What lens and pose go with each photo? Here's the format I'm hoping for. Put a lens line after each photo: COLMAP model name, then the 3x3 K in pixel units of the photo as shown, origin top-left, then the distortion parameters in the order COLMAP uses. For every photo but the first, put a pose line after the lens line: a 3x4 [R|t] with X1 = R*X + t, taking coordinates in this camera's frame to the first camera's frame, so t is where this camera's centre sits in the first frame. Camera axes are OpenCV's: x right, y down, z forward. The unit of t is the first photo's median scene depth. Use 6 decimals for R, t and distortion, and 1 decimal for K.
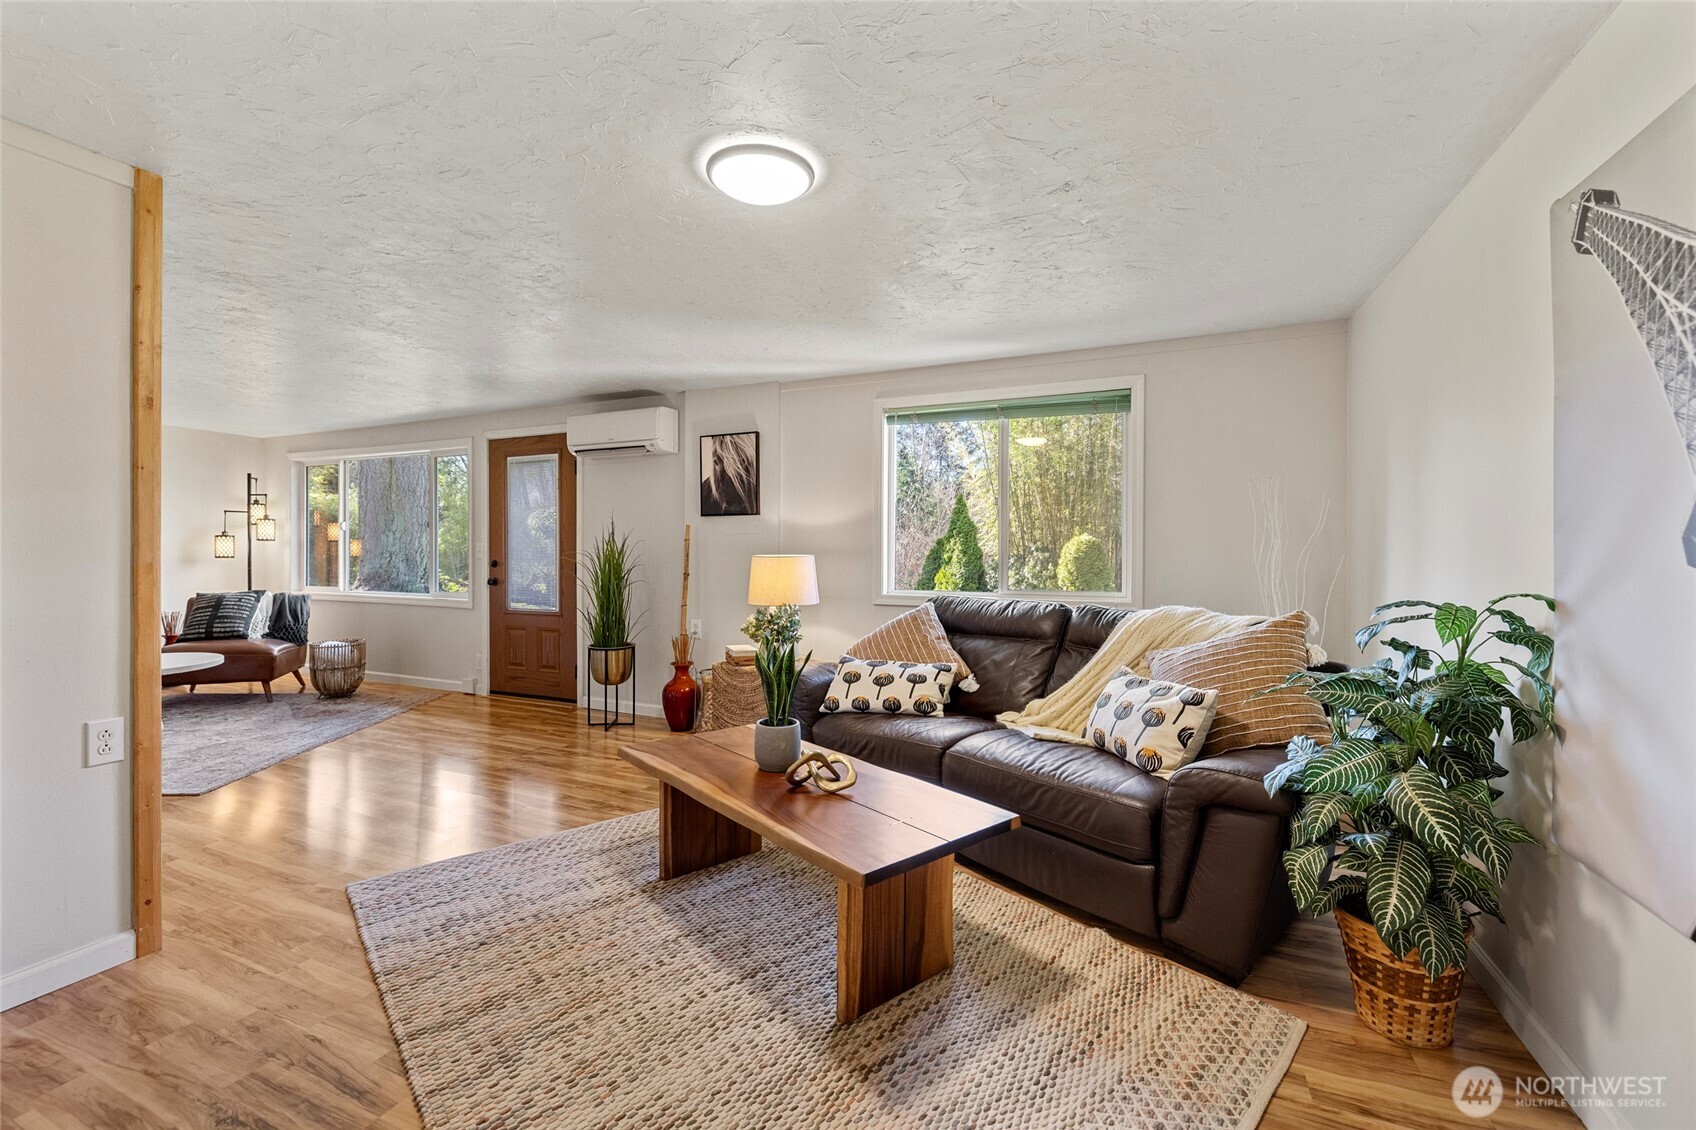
lens RADIAL K [[709.8, 0, 834.1], [0, 709.8, 553.0], [0, 0, 1]] dist [-0.000133, 0.000483]
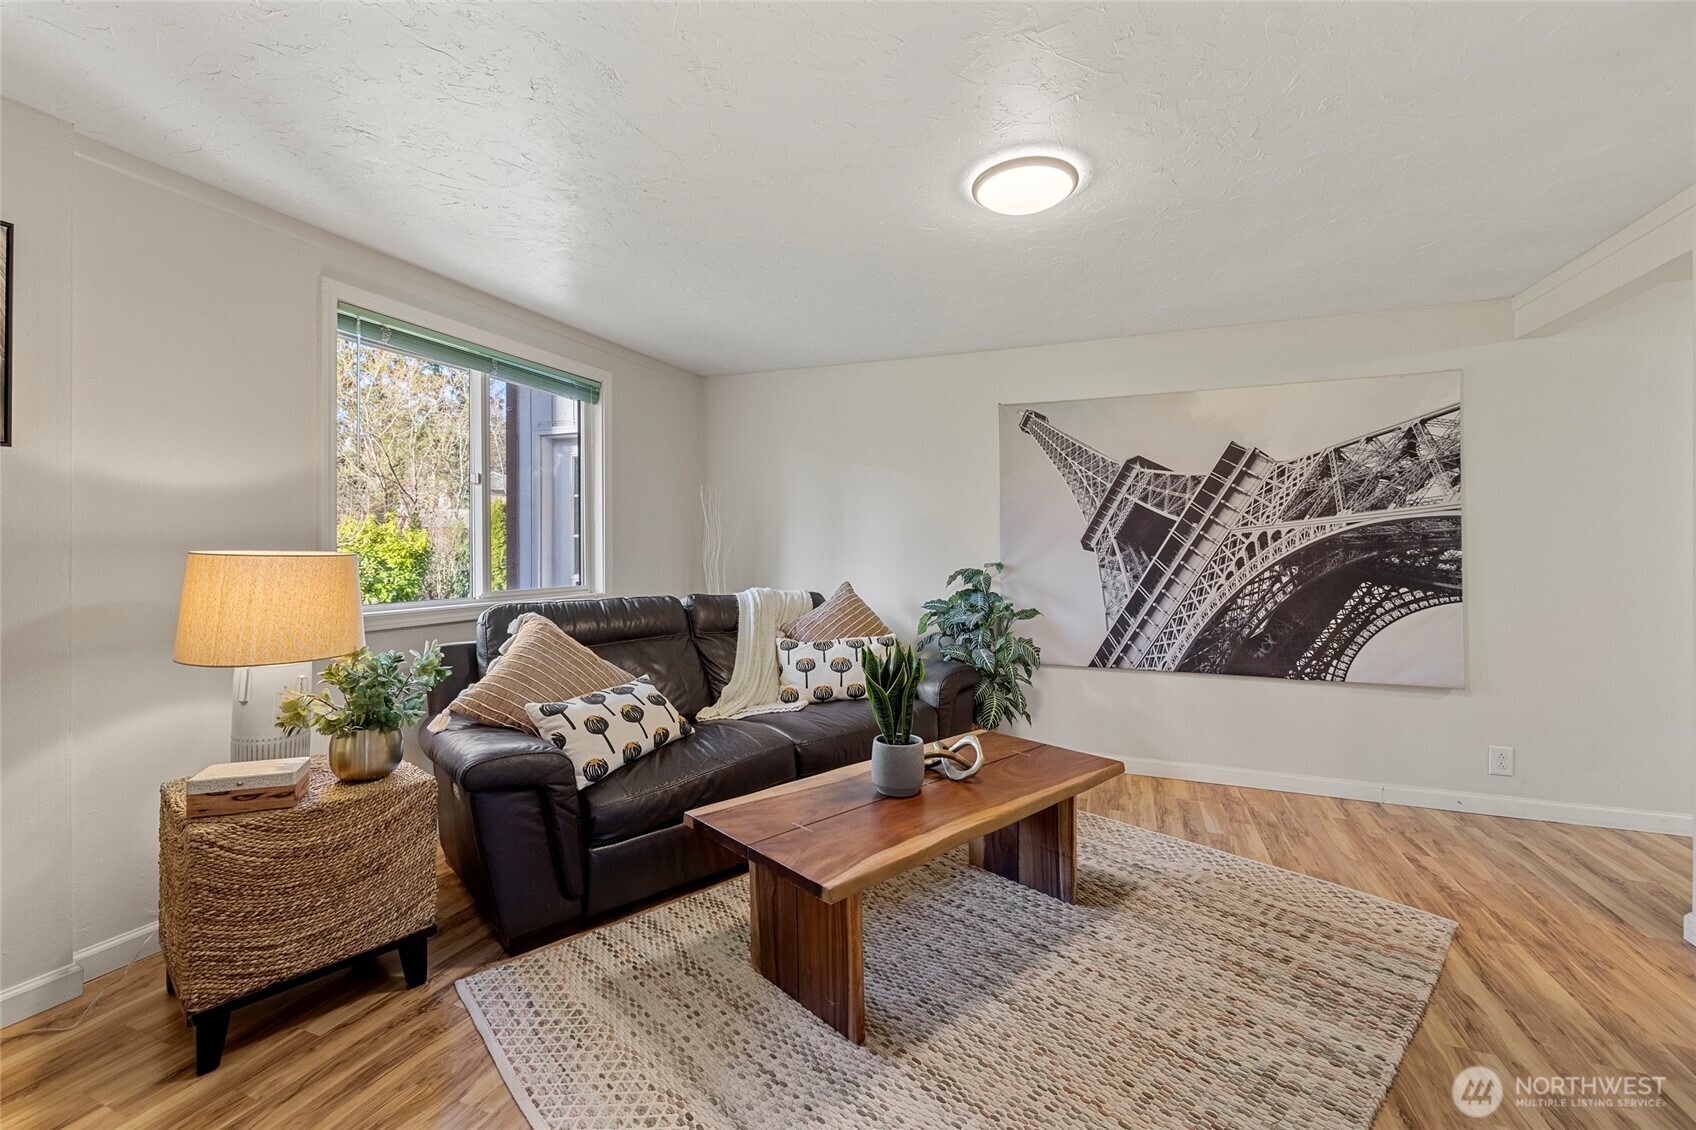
lens RADIAL K [[709.8, 0, 834.1], [0, 709.8, 553.0], [0, 0, 1]] dist [-0.000133, 0.000483]
pose [[-0.036491, -0.012146, 0.999260, -0.483866], [-0.000255, 0.999926, 0.012144, -0.002312], [-0.999334, 0.000189, -0.036492, 0.564329]]
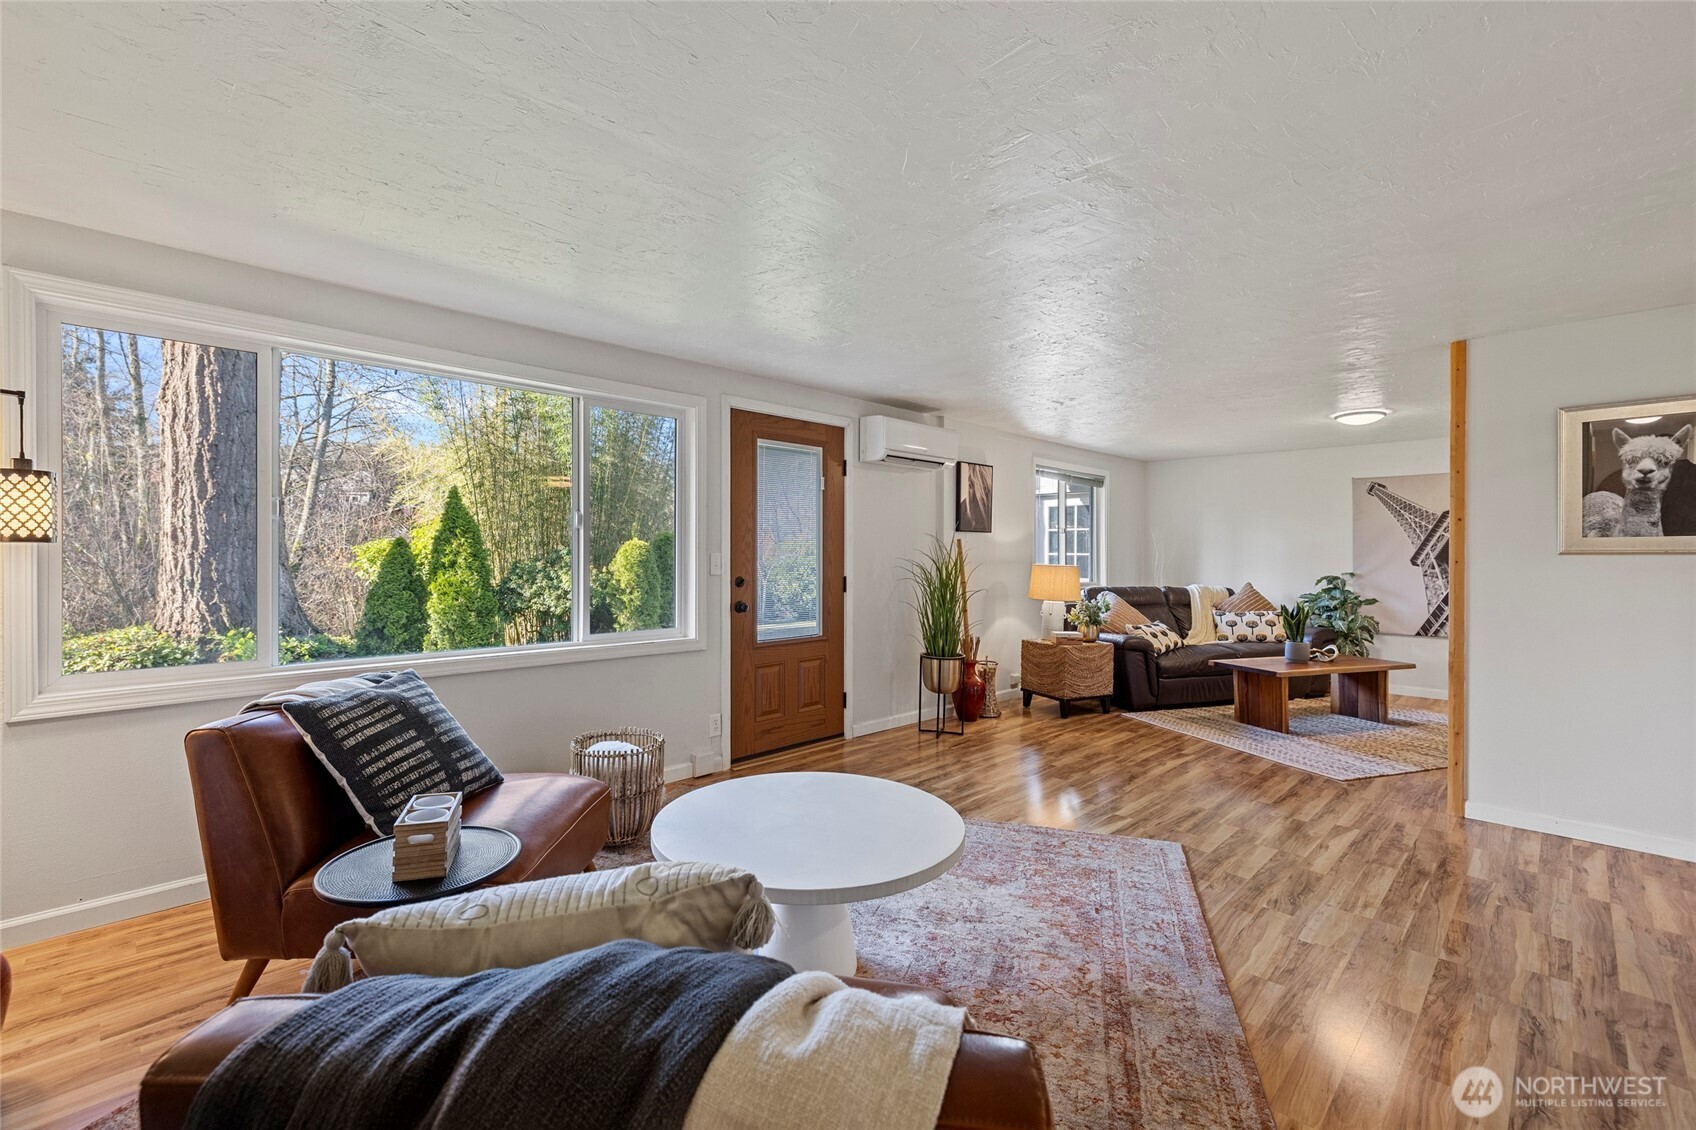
lens RADIAL K [[731.5, 0, 839.5], [0, 731.5, 557.6], [0, 0, 1]] dist [0.002366, 0.000519]
pose [[0.353947, -0.007295, 0.935237, -1.375319], [-0.003074, 0.999955, 0.008964, -0.020188], [-0.935260, -0.006048, 0.353909, 0.776287]]
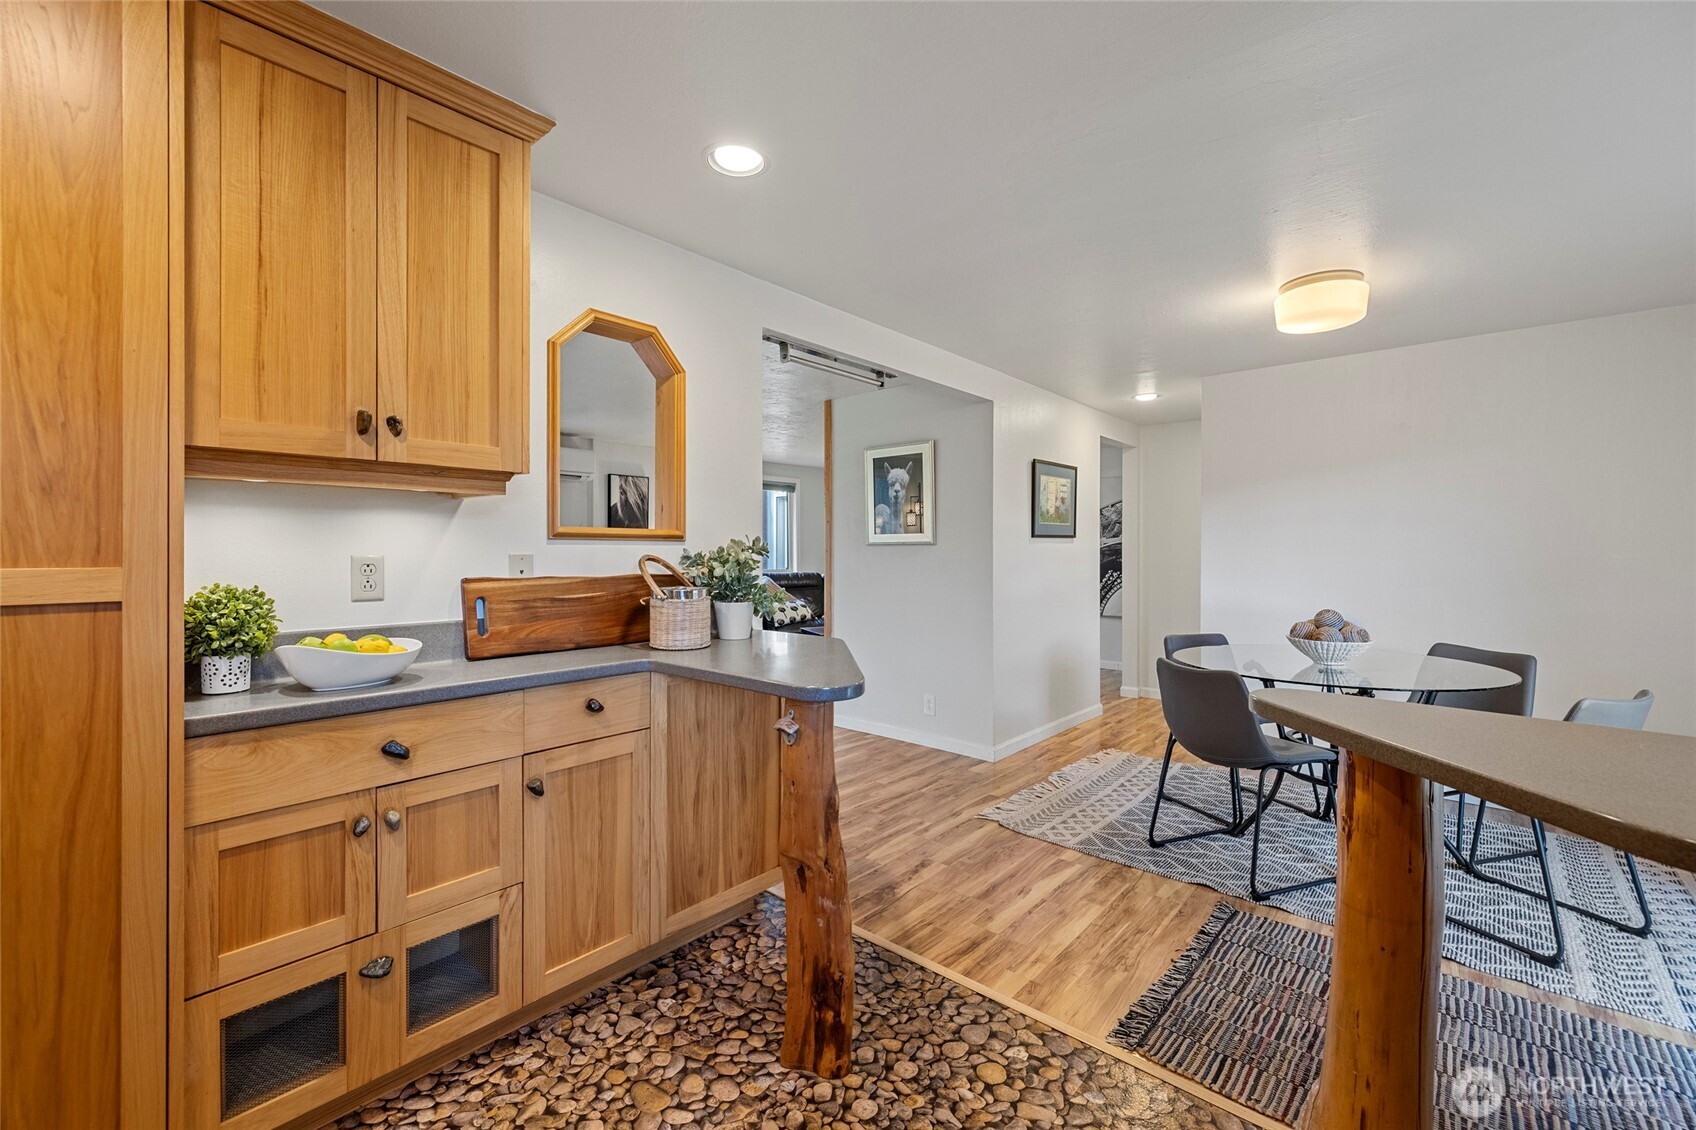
lens RADIAL K [[709.8, 0, 834.1], [0, 709.8, 553.0], [0, 0, 1]] dist [-0.000133, 0.000483]
pose [[0.305242, -0.008338, 0.952238, -1.462137], [-0.003211, 0.999947, 0.009786, -0.017765], [-0.952269, -0.006045, 0.305199, 0.115097]]
